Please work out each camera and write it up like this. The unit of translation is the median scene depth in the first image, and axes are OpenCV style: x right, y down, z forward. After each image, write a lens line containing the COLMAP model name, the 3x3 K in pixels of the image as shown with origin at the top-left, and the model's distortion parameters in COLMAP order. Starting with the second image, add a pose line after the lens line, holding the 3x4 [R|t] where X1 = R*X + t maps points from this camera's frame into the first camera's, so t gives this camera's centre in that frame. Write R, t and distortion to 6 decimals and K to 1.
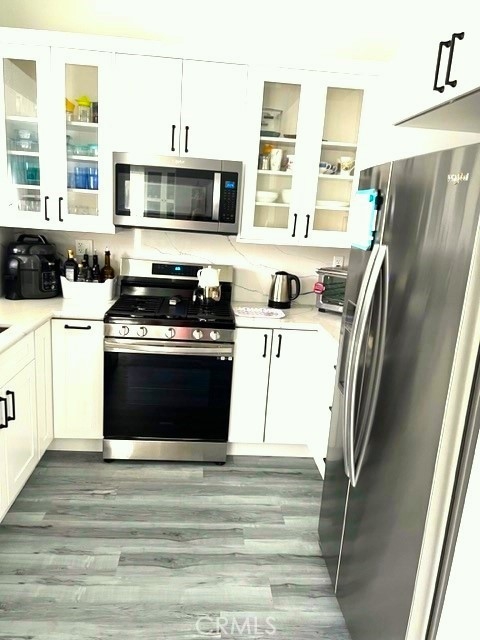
lens RADIAL K [[487.5, 0, 239.3], [0, 487.5, 323.9], [0, 0, 1]] dist [0.060609, -0.072831]
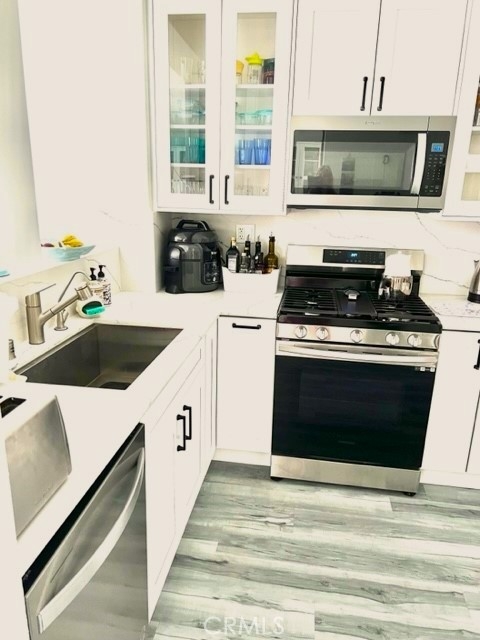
lens RADIAL K [[487.5, 0, 240.5], [0, 487.5, 321.8], [0, 0, 1]] dist [0.060609, -0.072831]
pose [[0.976510, 0.016029, -0.214875, -0.151949], [-0.008438, 0.999309, 0.036199, -0.031858], [0.215307, -0.033535, 0.975970, 0.154651]]
